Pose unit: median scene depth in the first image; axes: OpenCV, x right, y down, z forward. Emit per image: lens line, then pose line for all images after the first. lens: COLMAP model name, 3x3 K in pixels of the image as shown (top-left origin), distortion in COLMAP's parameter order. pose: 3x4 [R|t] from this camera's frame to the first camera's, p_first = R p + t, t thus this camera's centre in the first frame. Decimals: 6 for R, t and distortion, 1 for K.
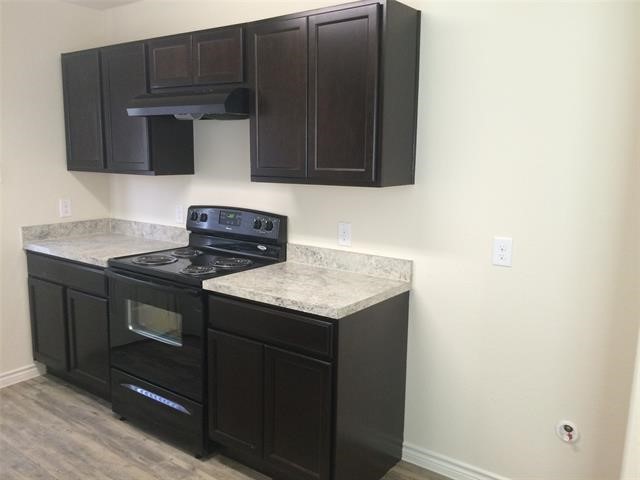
lens RADIAL K [[551.0, 0, 316.1], [0, 551.0, 241.5], [0, 0, 1]] dist [0.088272, -0.129120]
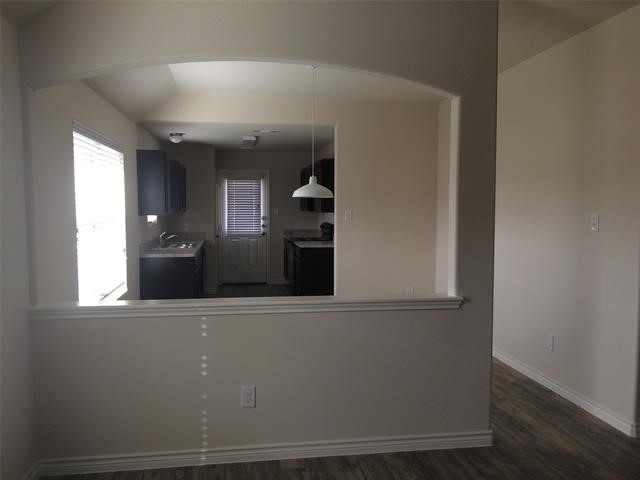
lens RADIAL K [[551.0, 0, 316.1], [0, 551.0, 241.5], [0, 0, 1]] dist [0.088272, -0.129120]
pose [[0.709333, 0.036363, -0.703935, 1.854924], [-0.106761, 0.992689, -0.056301, 0.204402], [0.696742, 0.115089, 0.708029, -1.042039]]
